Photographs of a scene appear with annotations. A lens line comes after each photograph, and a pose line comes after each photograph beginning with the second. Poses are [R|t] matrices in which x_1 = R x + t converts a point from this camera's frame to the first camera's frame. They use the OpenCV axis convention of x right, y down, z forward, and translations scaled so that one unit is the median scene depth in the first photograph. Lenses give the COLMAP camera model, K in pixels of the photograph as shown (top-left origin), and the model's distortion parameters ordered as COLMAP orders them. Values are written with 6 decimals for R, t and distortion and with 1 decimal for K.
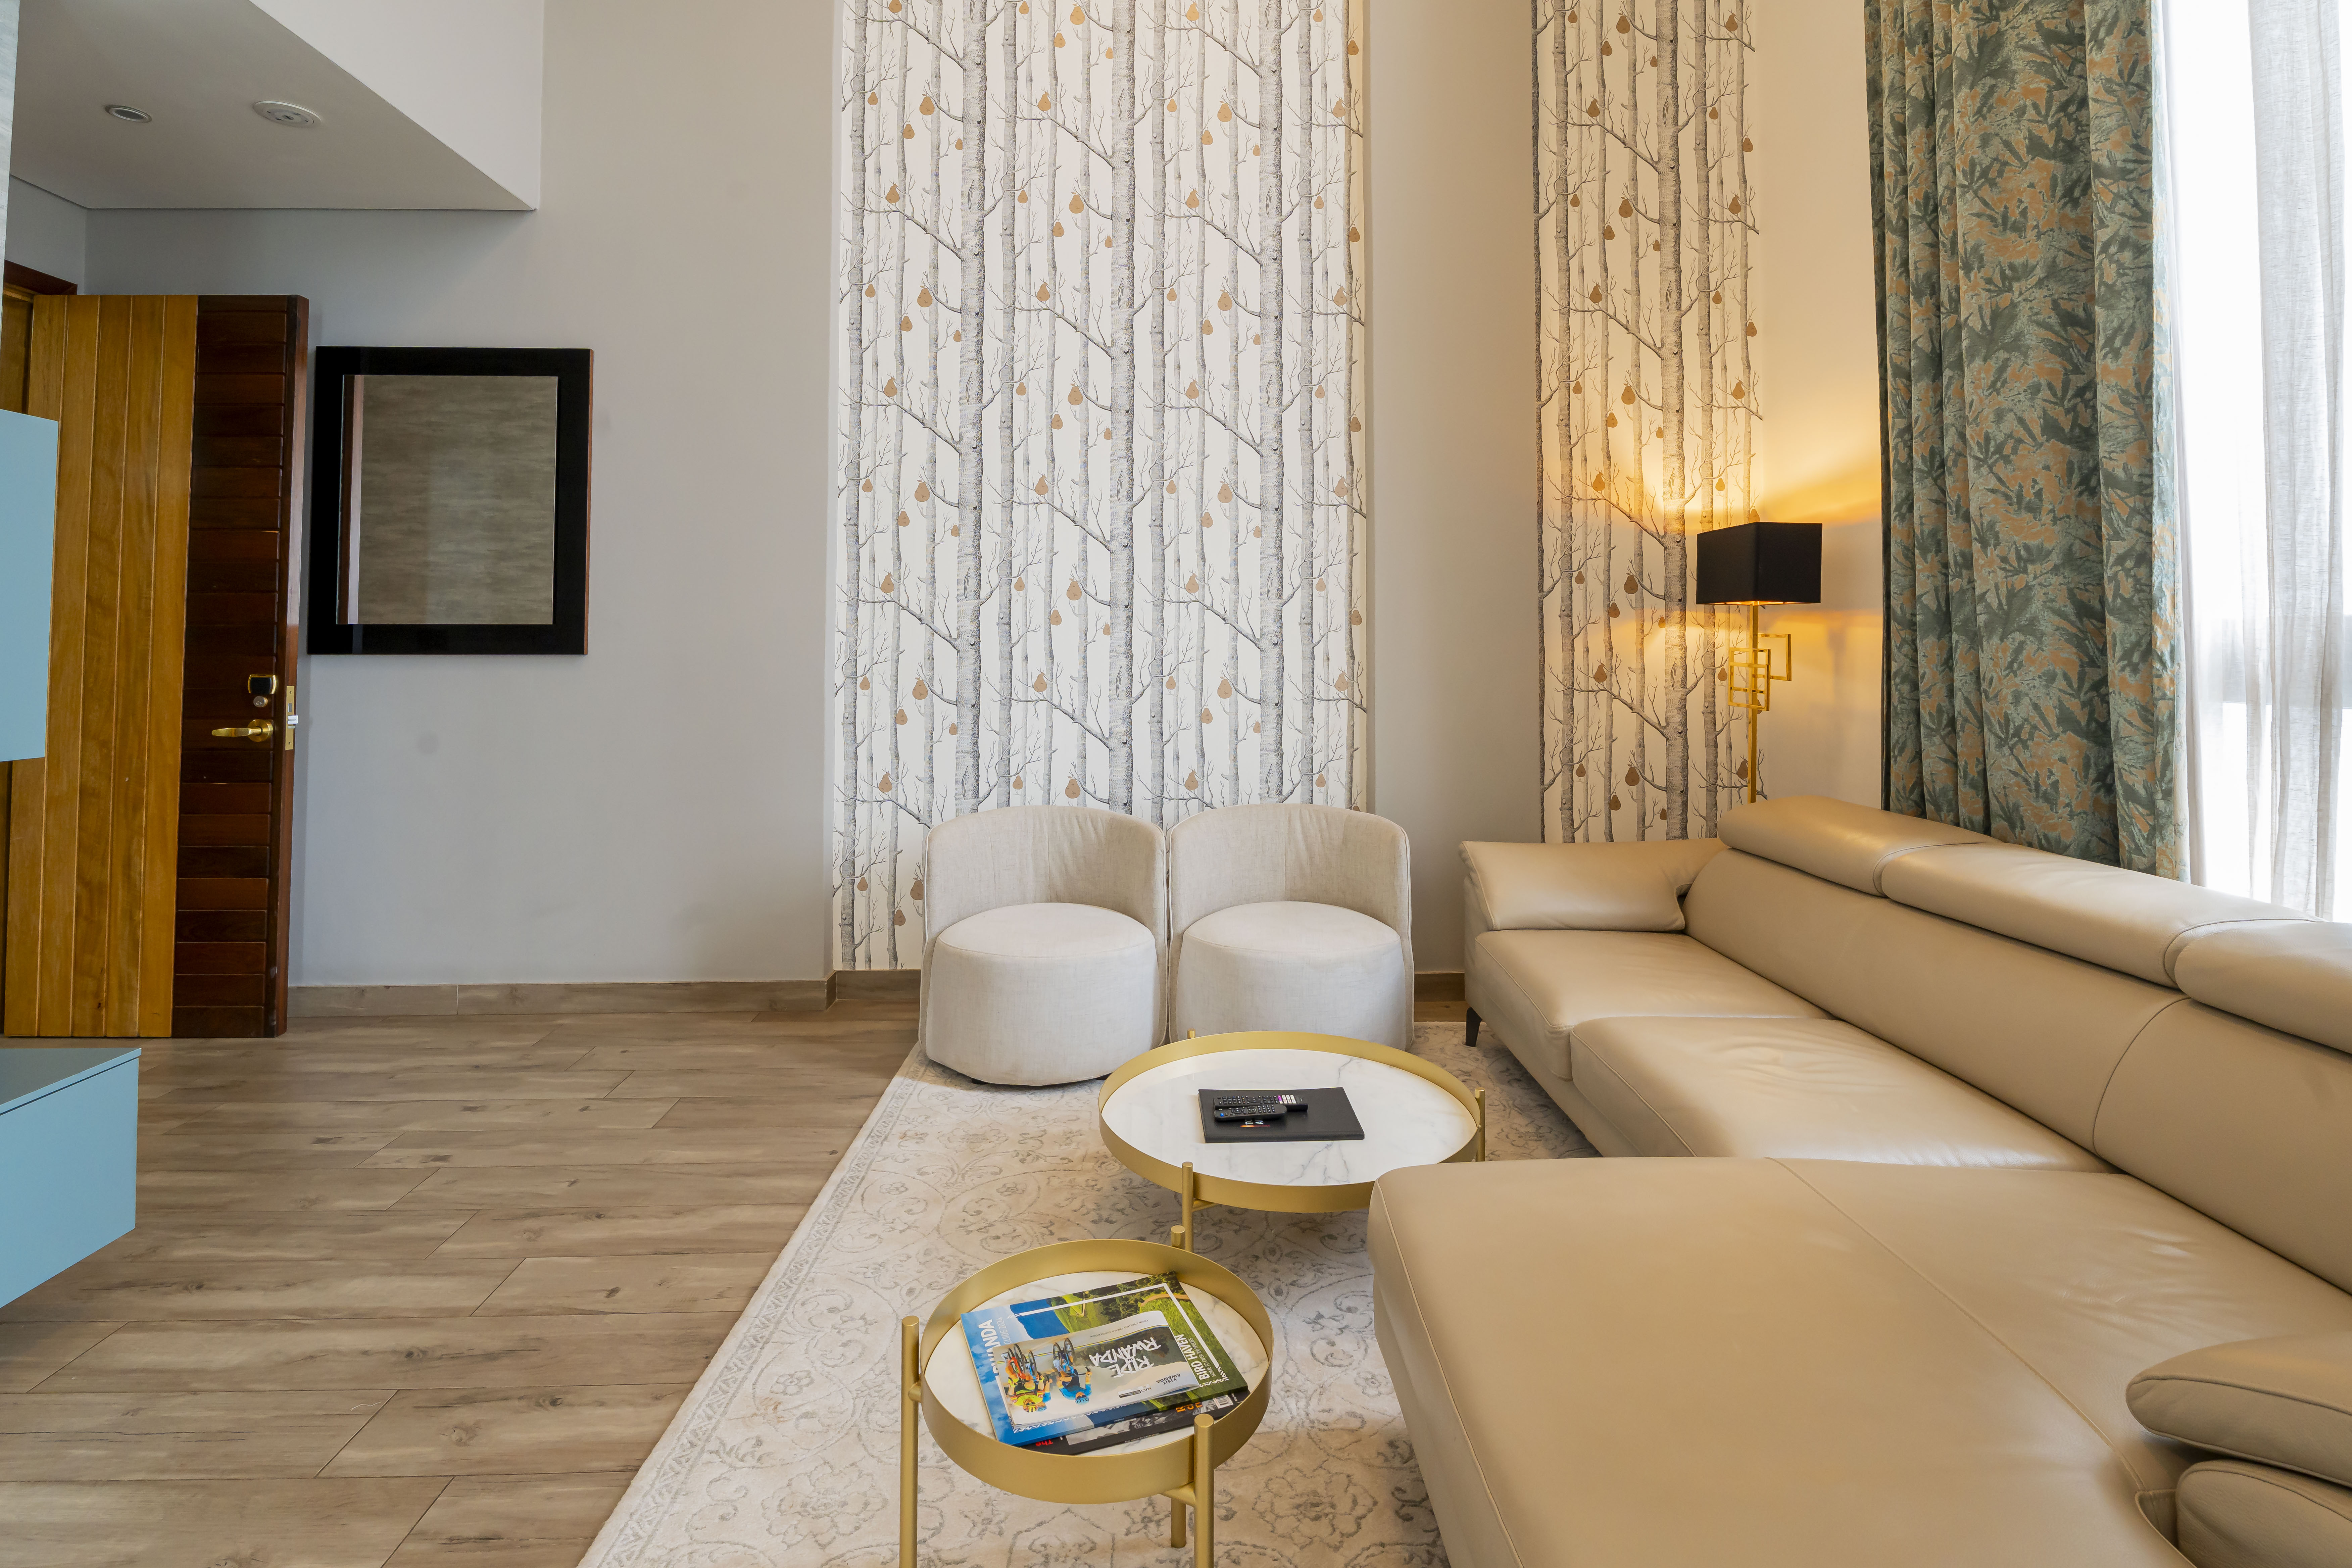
lens RADIAL K [[1080.8, 0, 1169.8], [0, 1080.8, 611.7], [0, 0, 1]] dist [-0.006249, -0.000438]
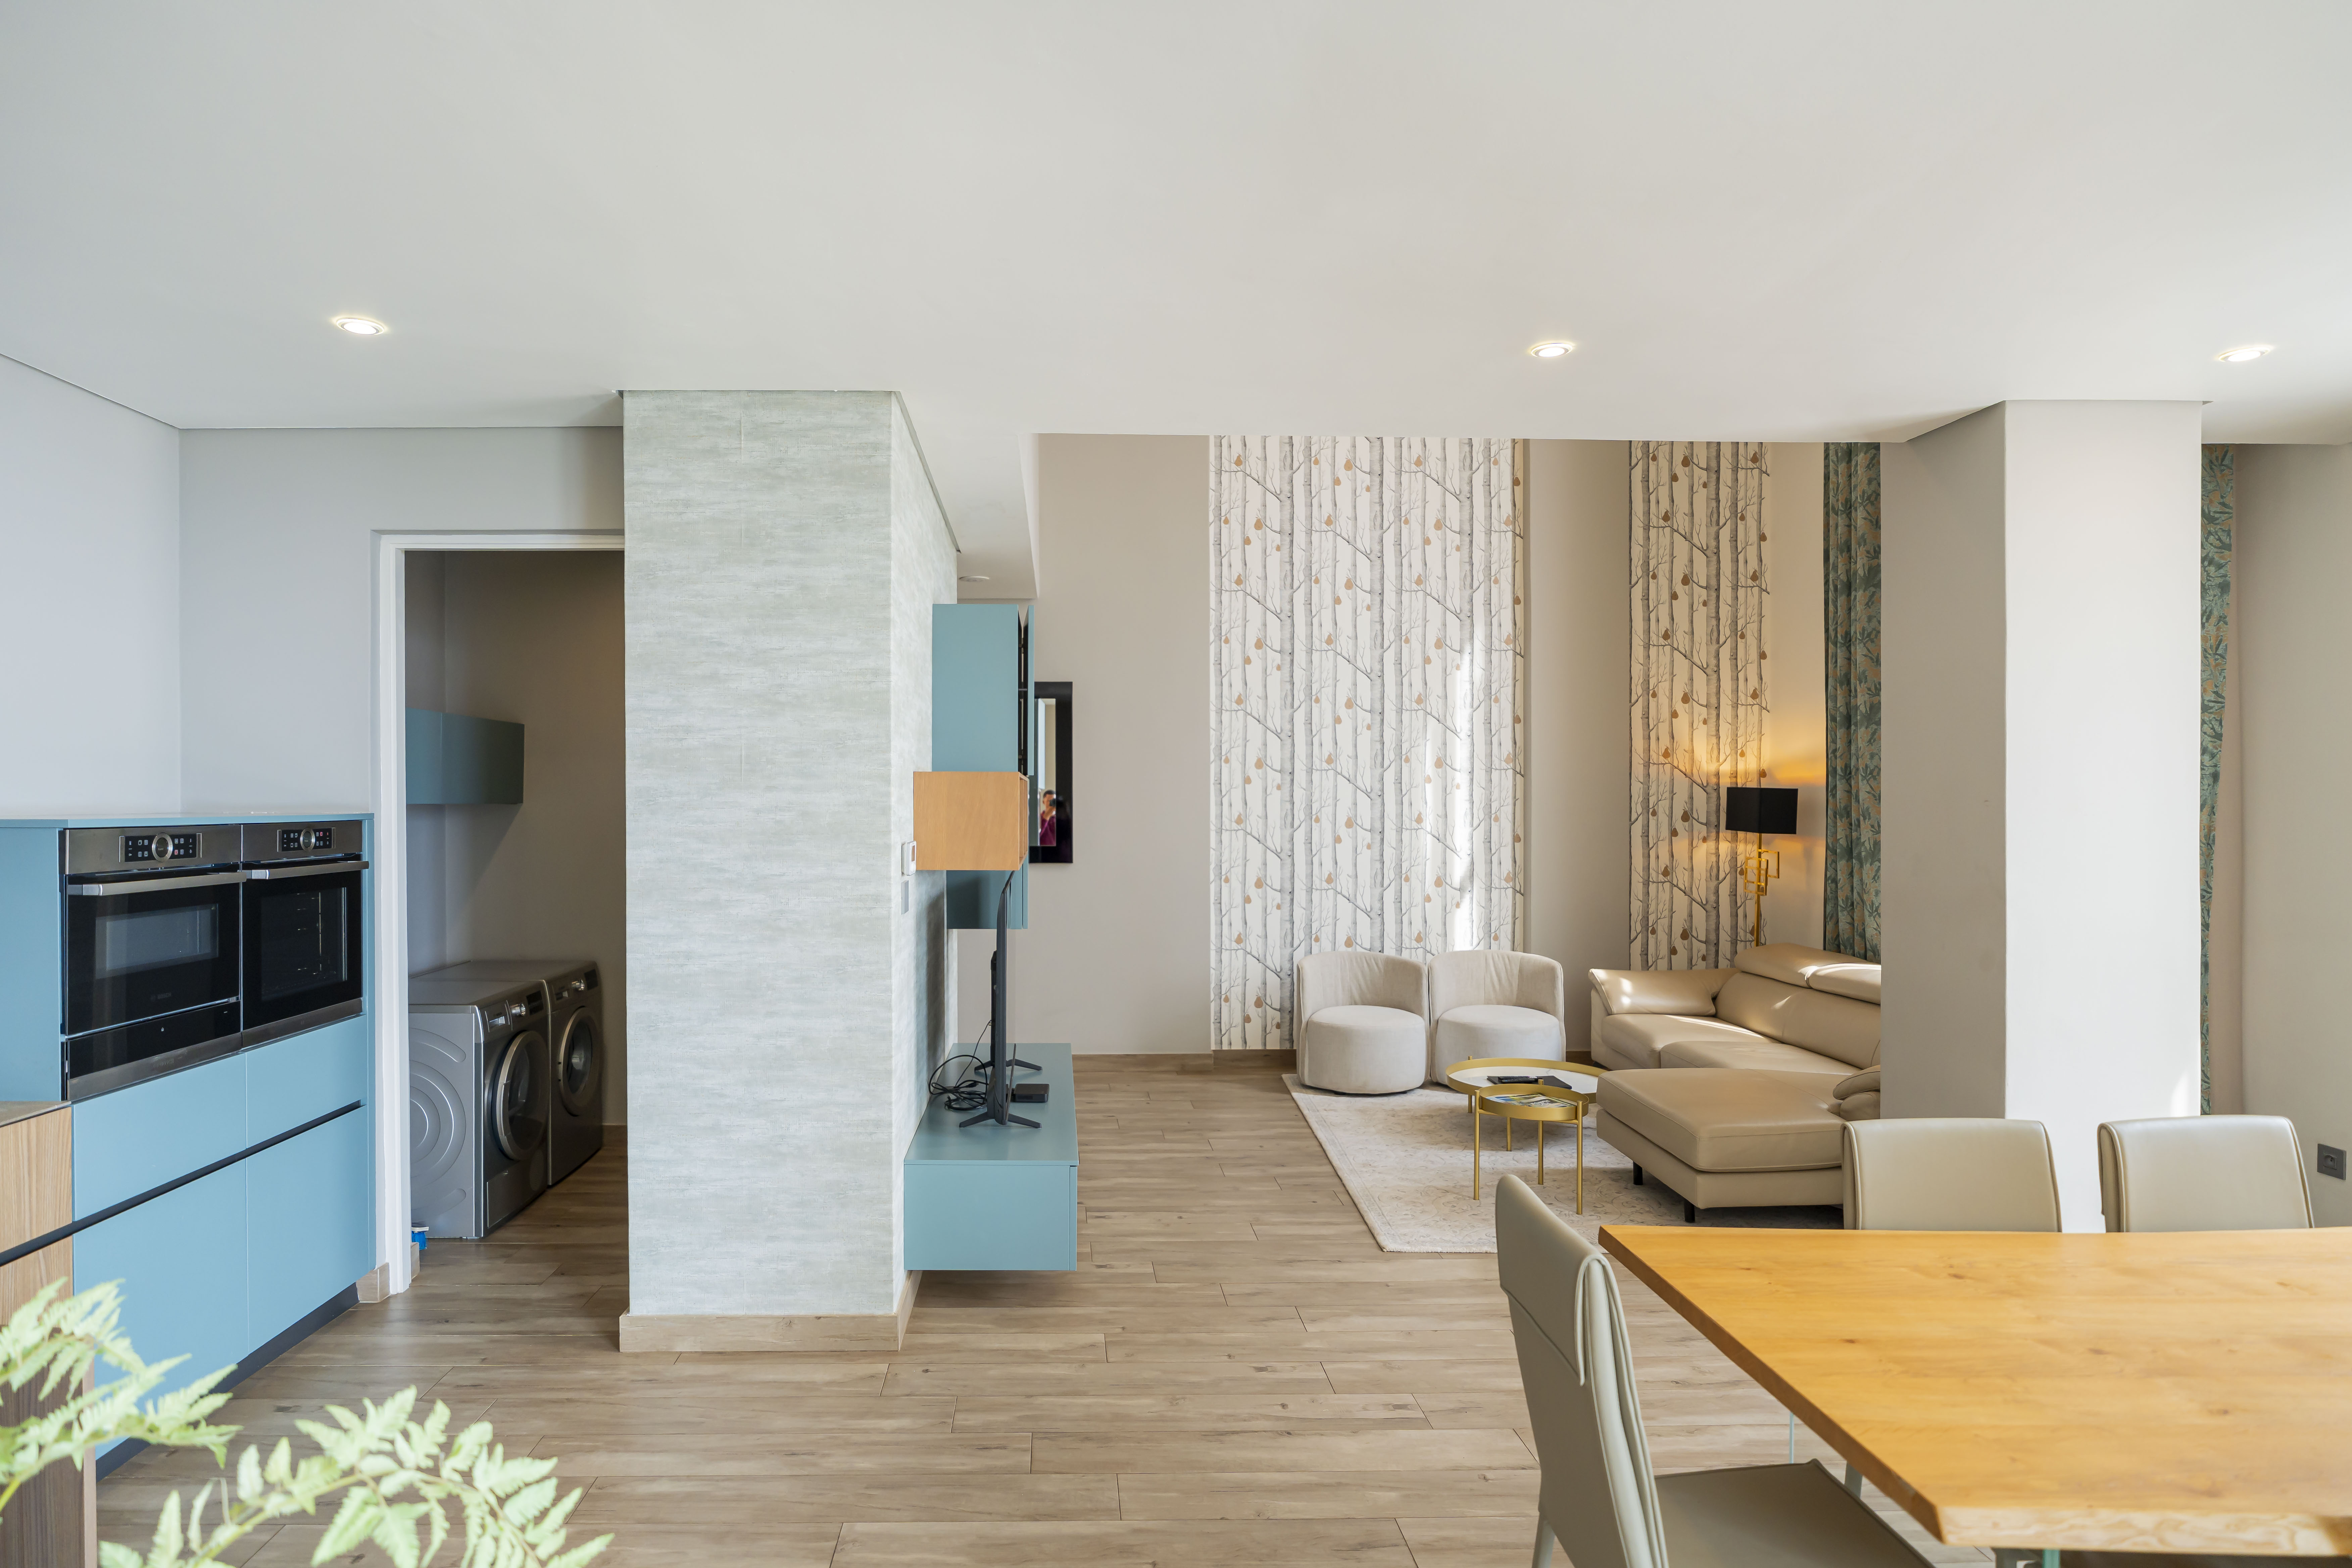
lens RADIAL K [[1308.8, 0, 1106.6], [0, 1308.8, 796.4], [0, 0, 1]] dist [0.002986, 0.000204]
pose [[0.999994, -0.001374, 0.003330, -0.458205], [0.001261, 0.999430, 0.033743, -0.125550], [-0.003375, -0.033739, 0.999425, -0.981808]]
